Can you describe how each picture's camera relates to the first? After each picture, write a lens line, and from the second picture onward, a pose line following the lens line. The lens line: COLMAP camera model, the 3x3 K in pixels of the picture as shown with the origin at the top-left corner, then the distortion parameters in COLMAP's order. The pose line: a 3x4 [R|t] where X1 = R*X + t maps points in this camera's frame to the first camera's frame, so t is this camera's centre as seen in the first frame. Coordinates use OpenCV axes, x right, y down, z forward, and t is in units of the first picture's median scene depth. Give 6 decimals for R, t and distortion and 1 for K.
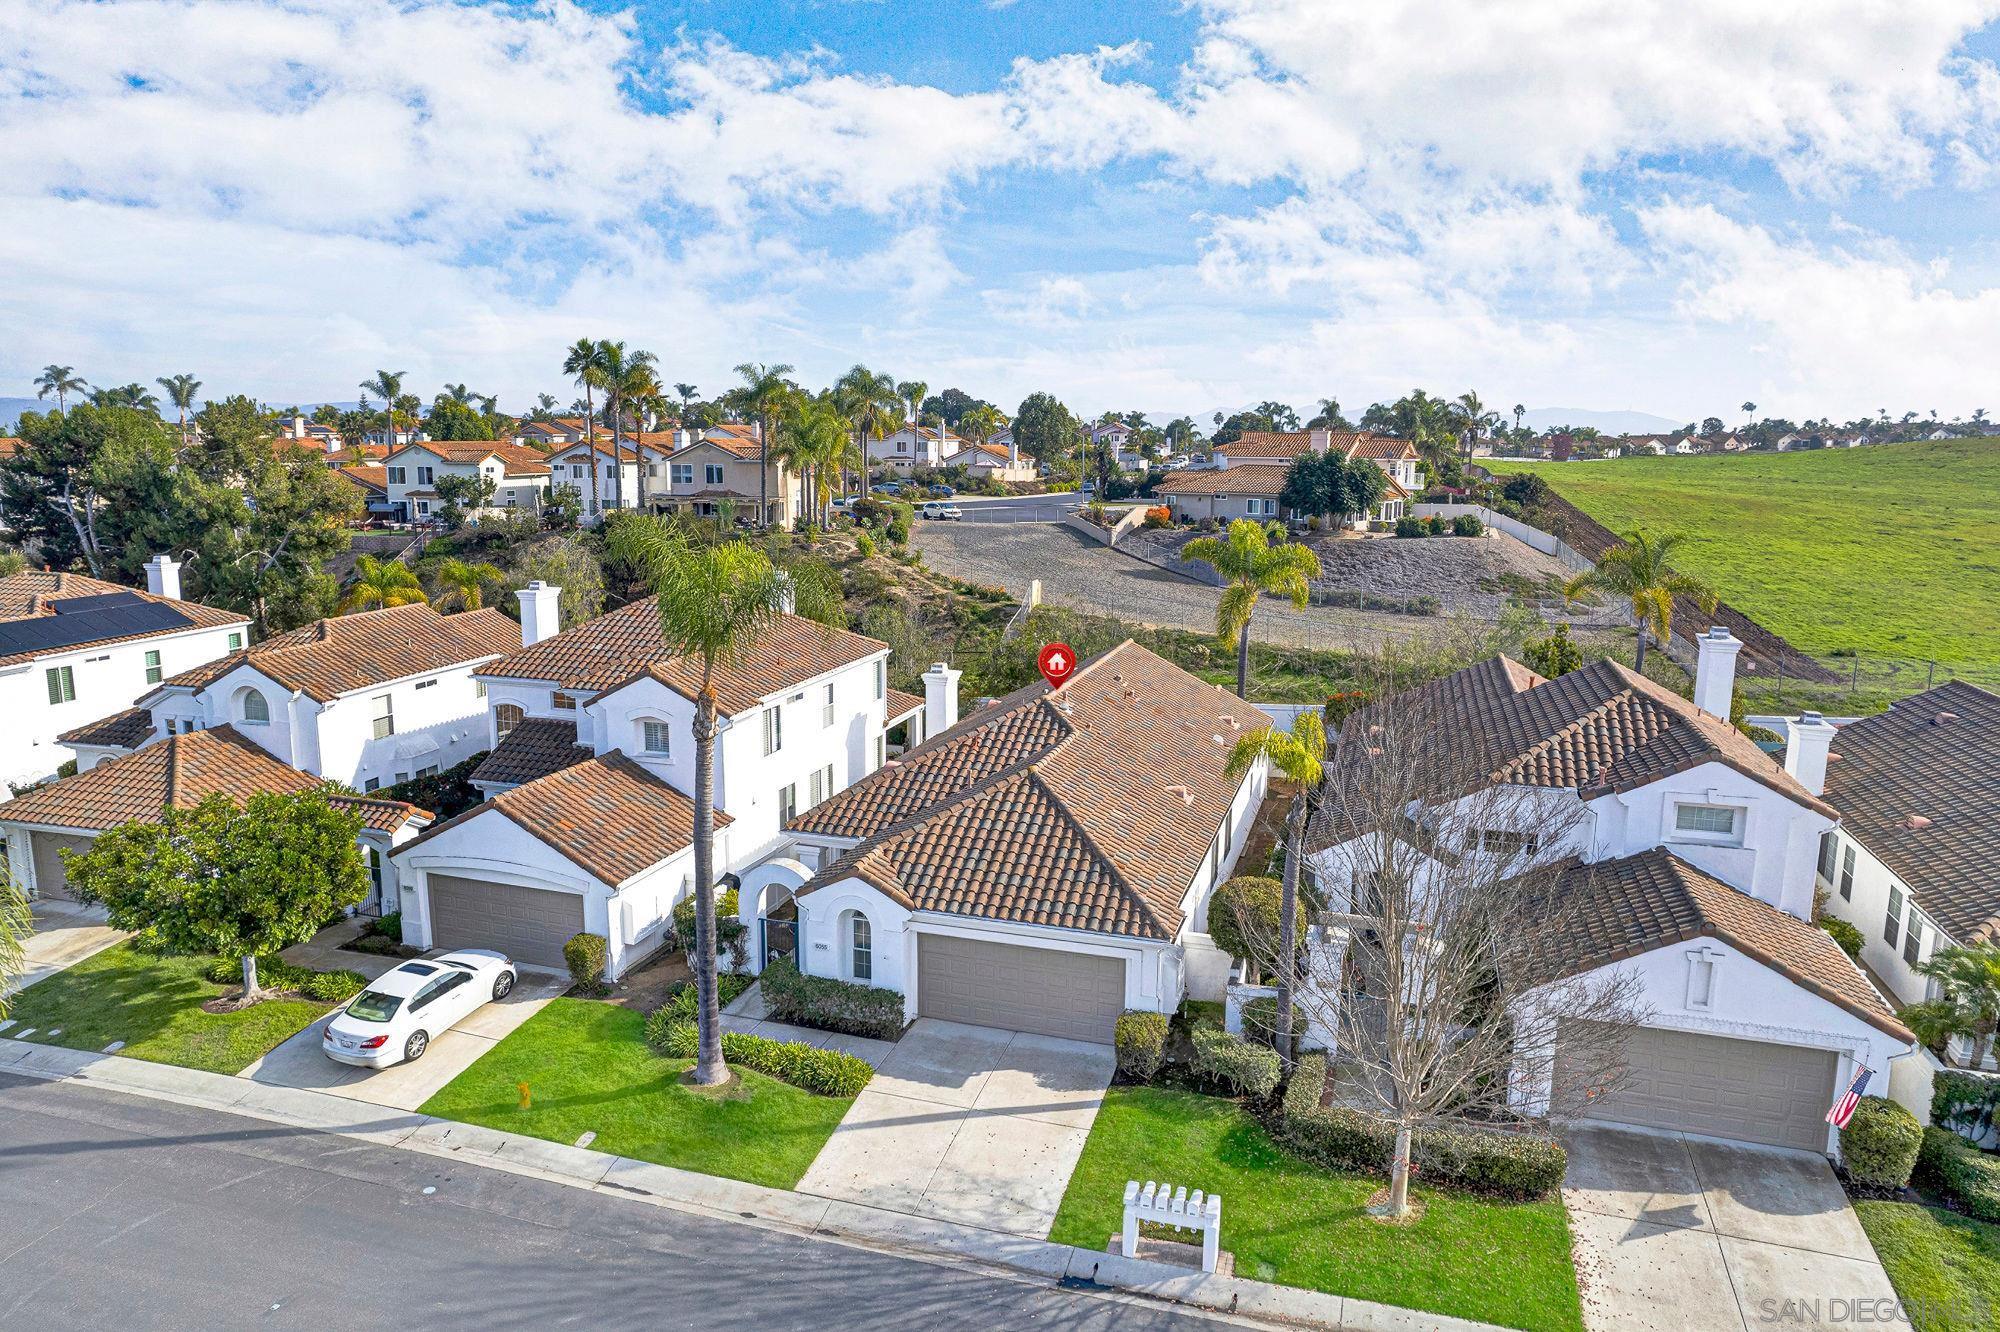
lens RADIAL K [[1279.0, 0, 1000.0], [0, 1279.0, 666.0], [0, 0, 1]] dist [-0.073894, 0.062484]
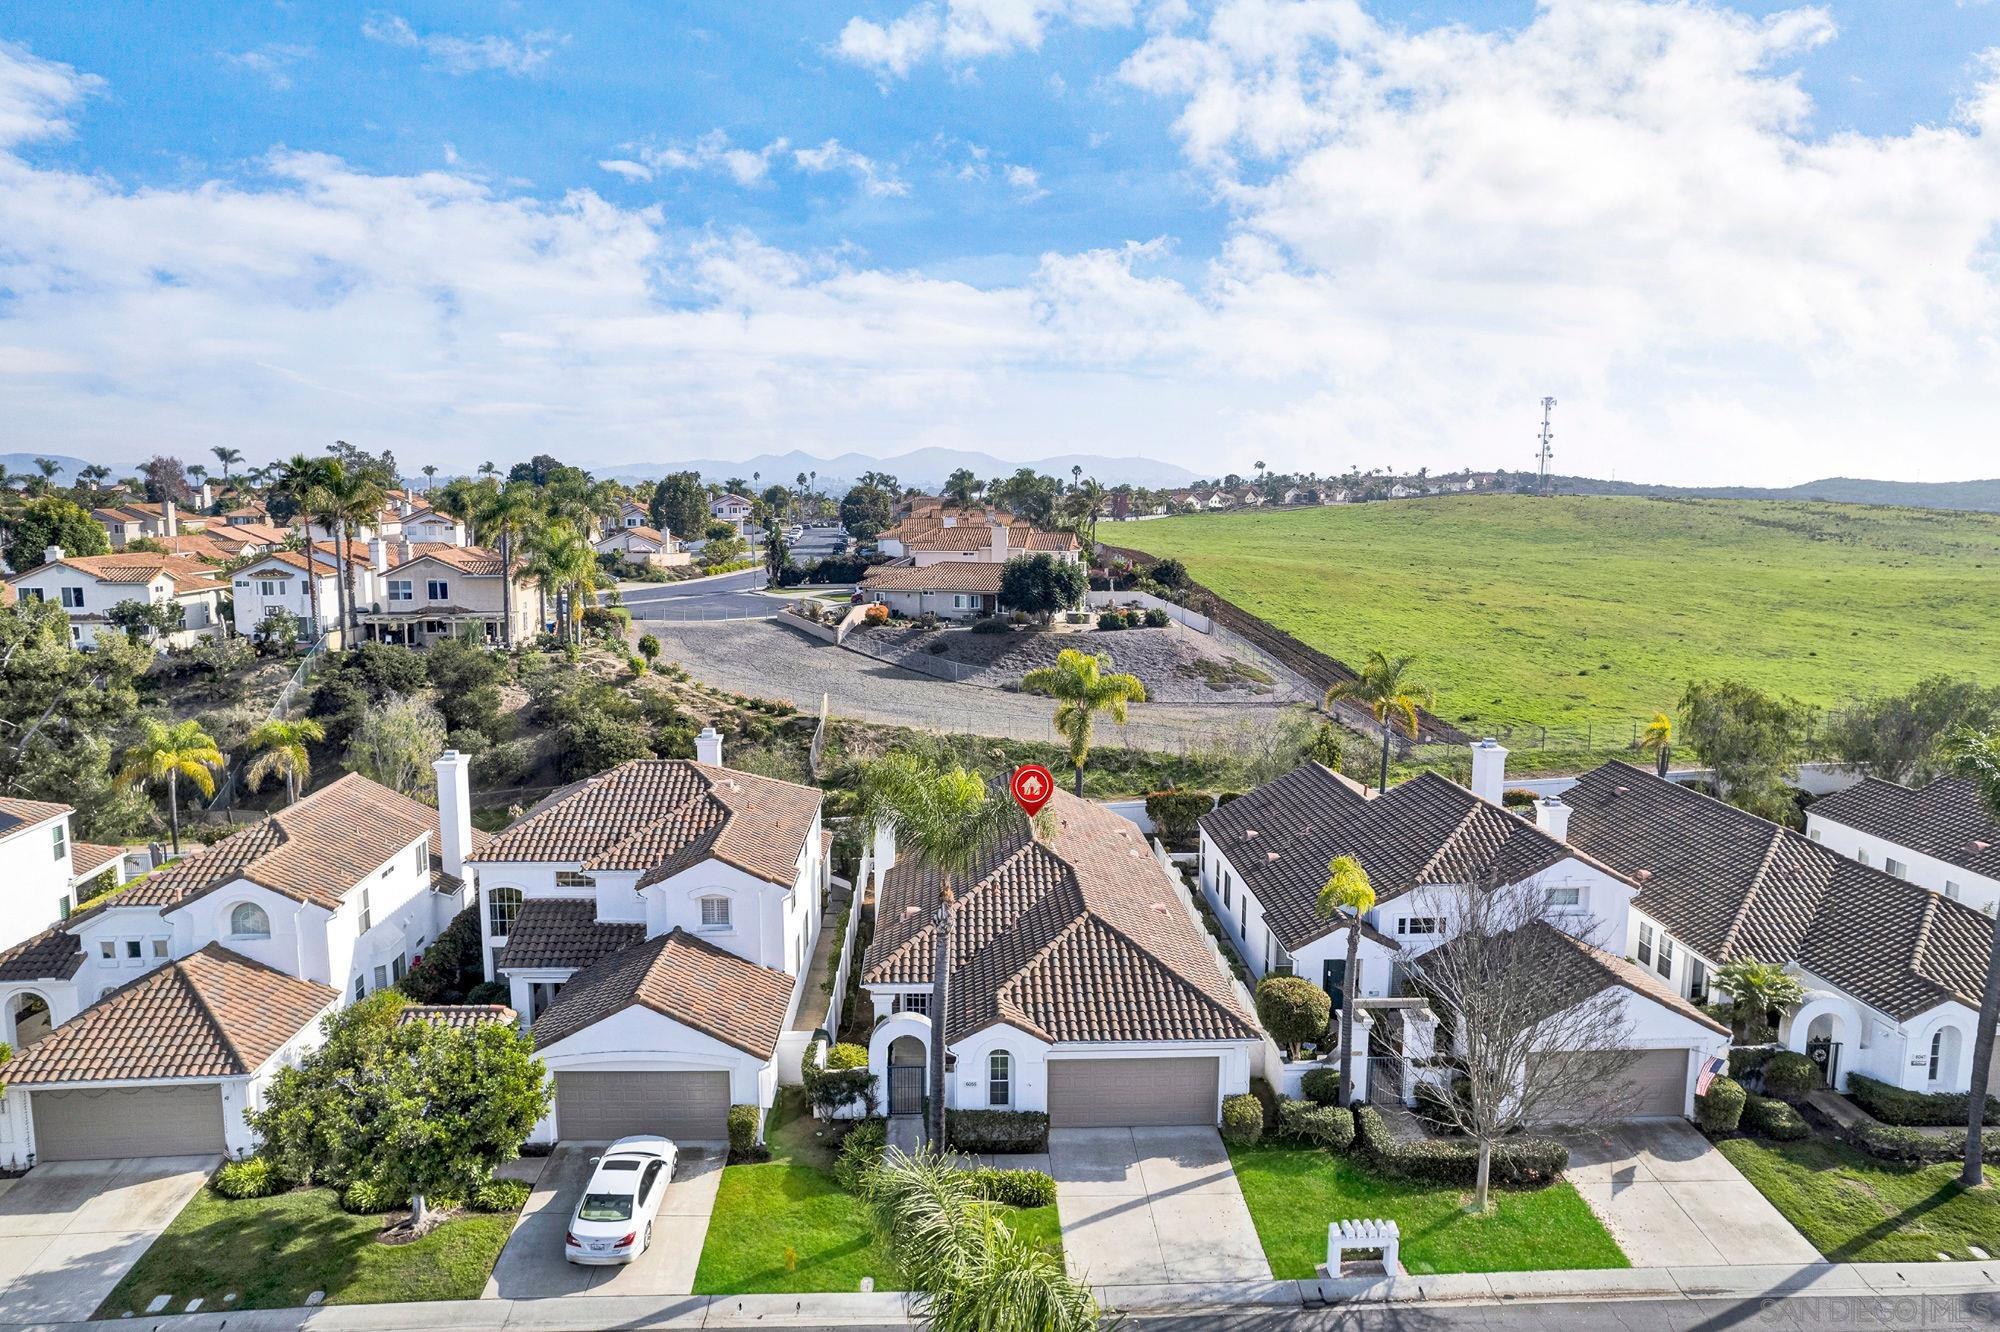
lens RADIAL K [[1279.0, 0, 1000.0], [0, 1279.0, 666.0], [0, 0, 1]] dist [-0.073894, 0.062484]
pose [[0.939393, -0.050229, 0.339142, -0.479212], [0.062183, 0.997765, -0.024465, -0.135099], [-0.337156, 0.044071, 0.940417, -0.143876]]
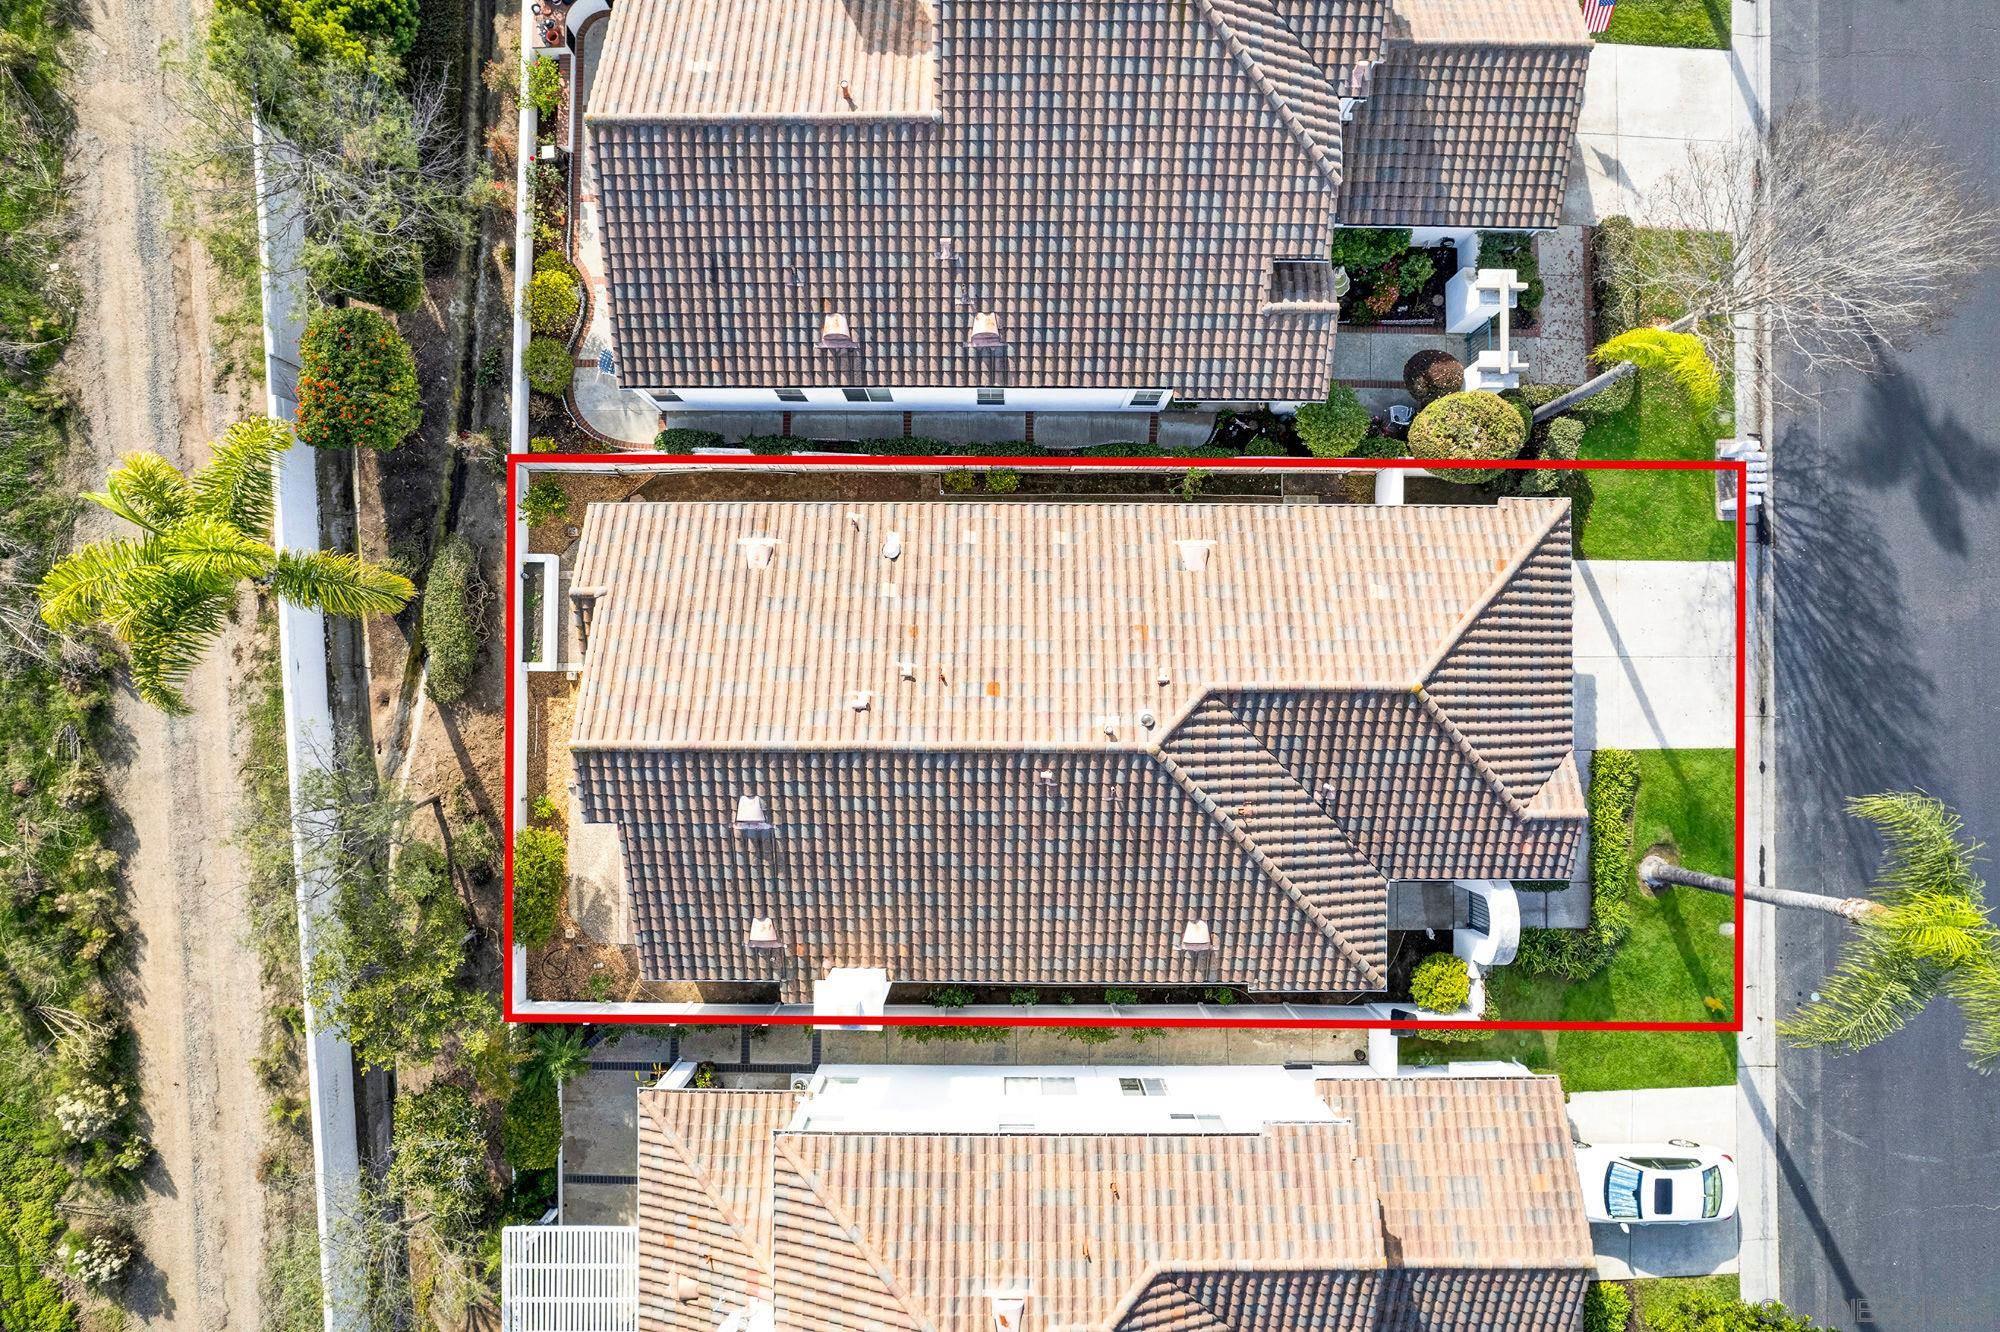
lens RADIAL K [[1279.0, 0, 1000.0], [0, 1279.0, 666.0], [0, 0, 1]] dist [-0.073894, 0.062484]
pose [[-0.300902, -0.953498, 0.017312, 0.112016], [0.165944, -0.034475, 0.985532, -0.840415], [-0.939106, 0.299422, 0.168601, 1.157852]]
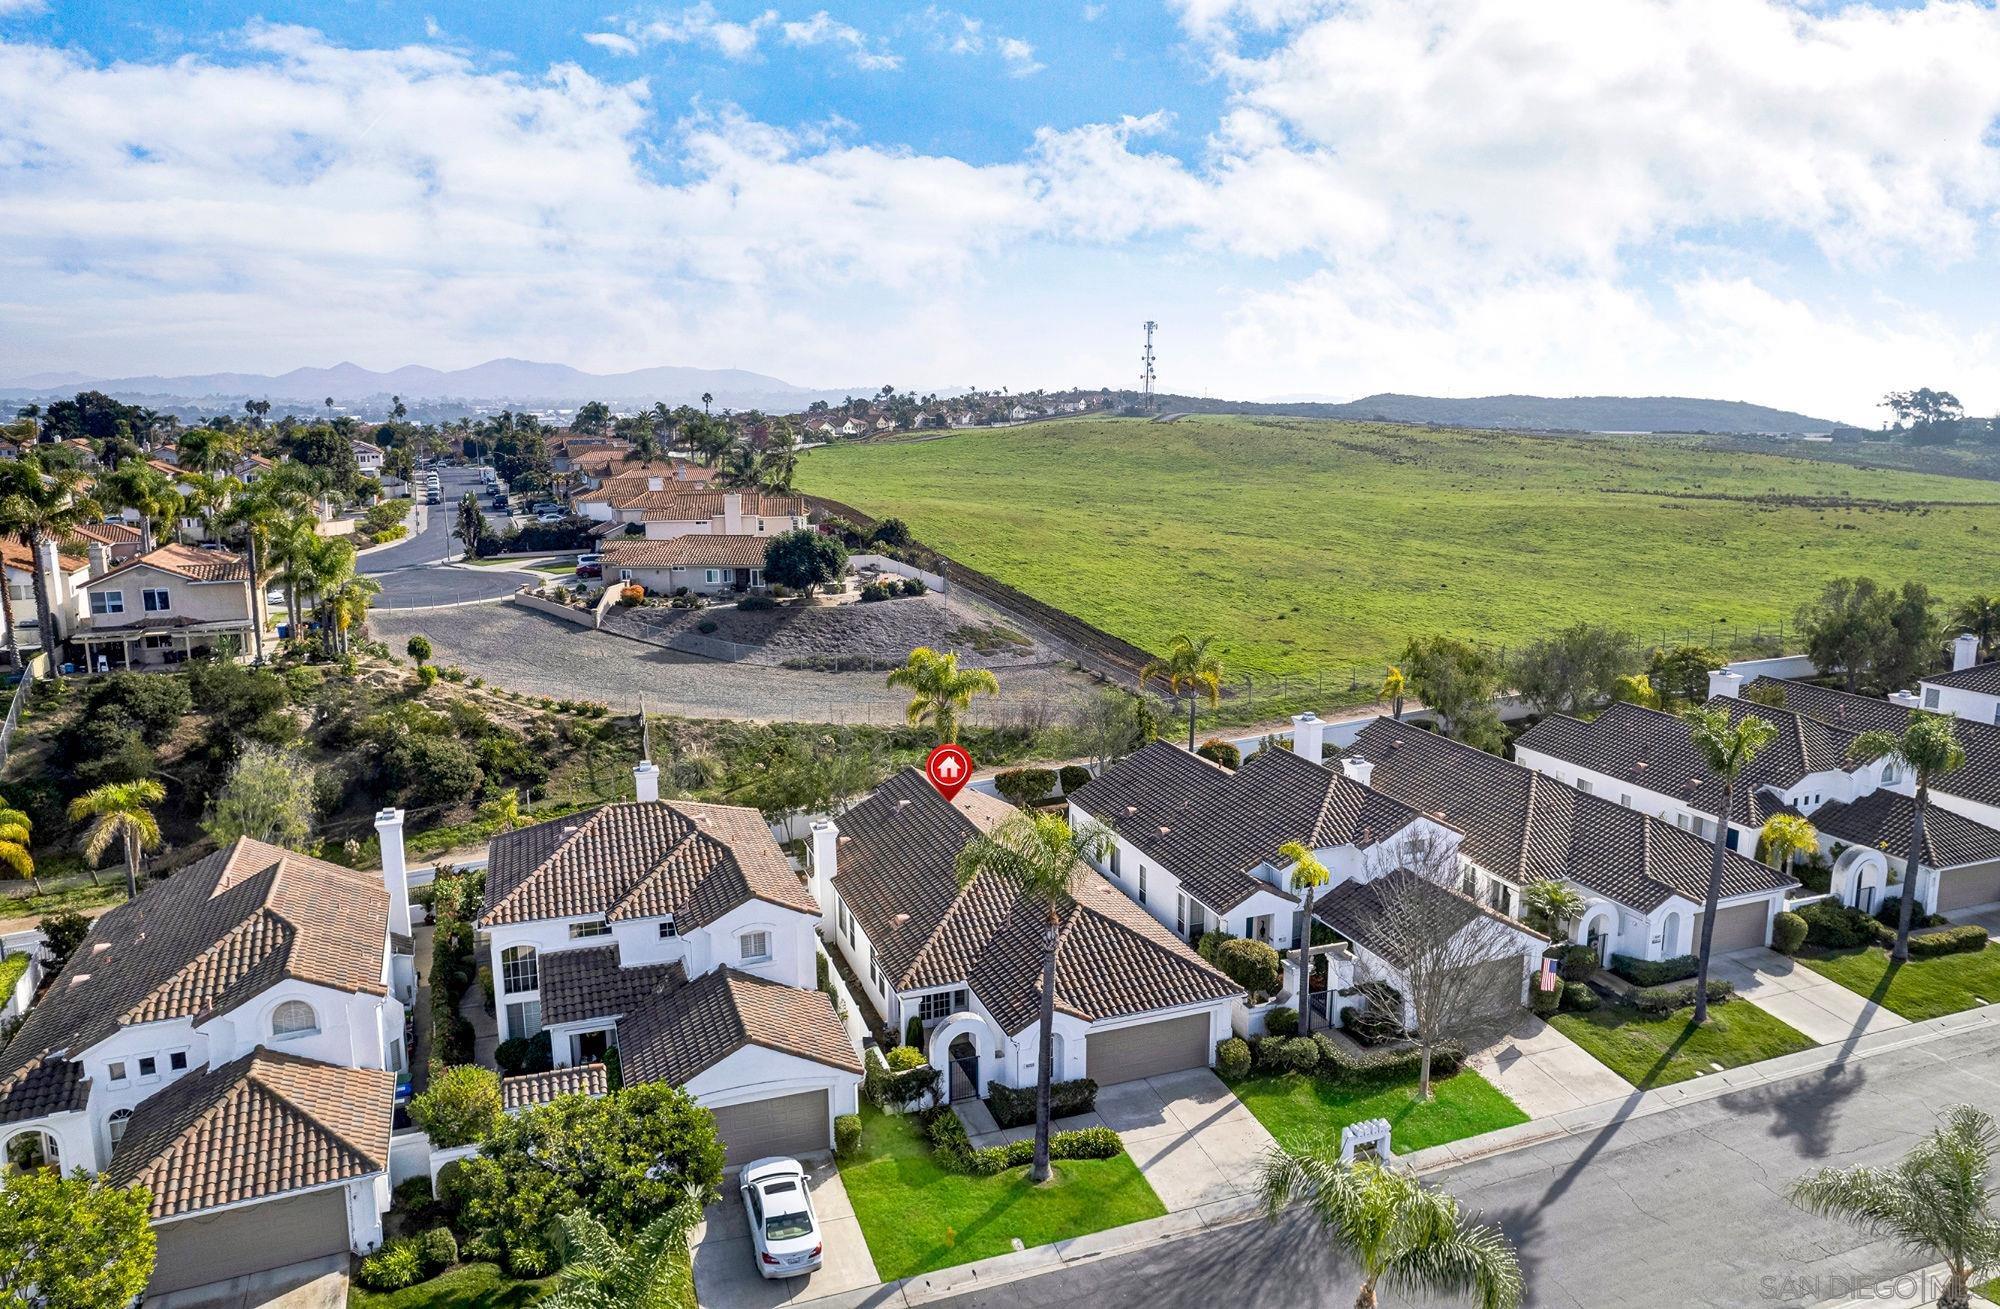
lens RADIAL K [[1306.8, 0, 1021.7], [0, 1306.8, 627.3], [0, 0, 1]] dist [-0.078653, 0.066206]
pose [[0.782397, -0.112097, 0.612609, -0.942871], [0.112788, 0.992906, 0.037638, -0.310107], [-0.612482, 0.039647, 0.789489, -0.156017]]
